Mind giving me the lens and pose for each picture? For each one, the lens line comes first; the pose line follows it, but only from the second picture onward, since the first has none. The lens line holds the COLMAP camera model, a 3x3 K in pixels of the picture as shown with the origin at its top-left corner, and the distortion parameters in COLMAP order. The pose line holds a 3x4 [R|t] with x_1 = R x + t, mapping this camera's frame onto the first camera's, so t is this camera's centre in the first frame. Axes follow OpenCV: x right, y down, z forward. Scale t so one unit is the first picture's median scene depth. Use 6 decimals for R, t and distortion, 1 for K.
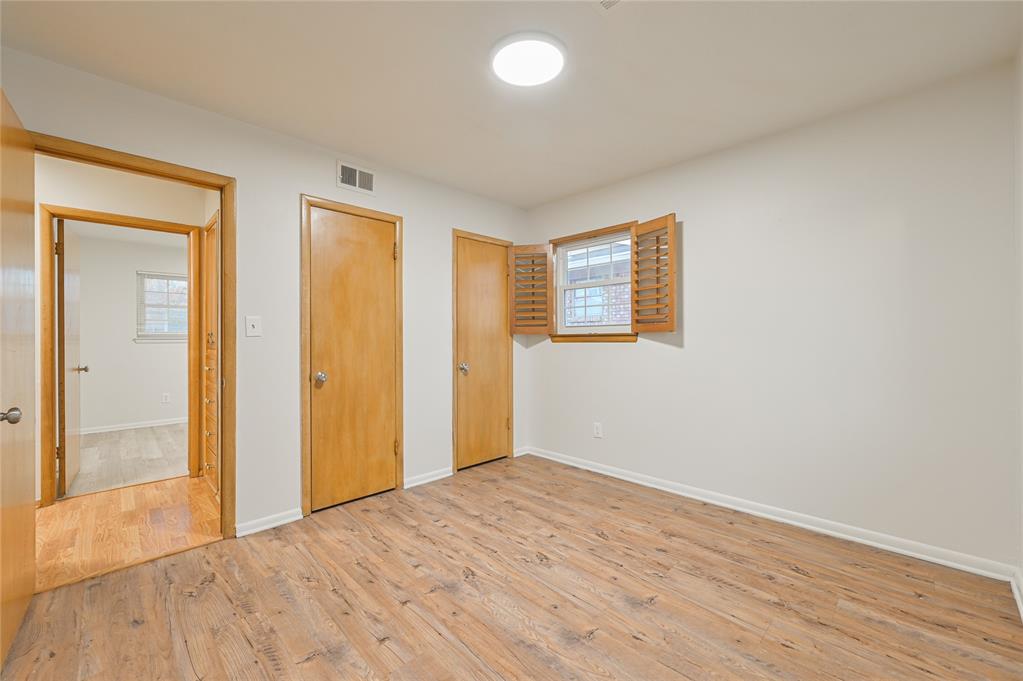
lens RADIAL K [[415.4, 0, 508.3], [0, 415.4, 338.6], [0, 0, 1]] dist [-0.000941, 0.000119]
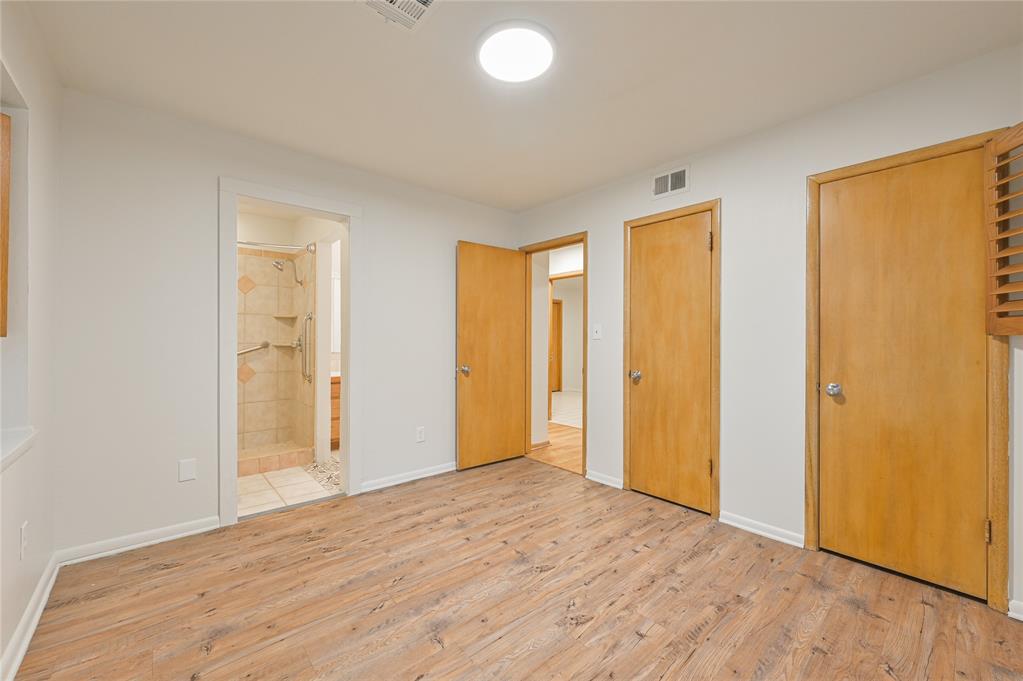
lens RADIAL K [[399.7, 0, 511.6], [0, 399.7, 340.4], [0, 0, 1]] dist [-0.000590, -0.000017]
pose [[-0.050635, 0.005214, -0.998704, 0.680343], [-0.006672, 0.999962, 0.005559, -0.006541], [0.998695, 0.006945, -0.050598, 0.728764]]
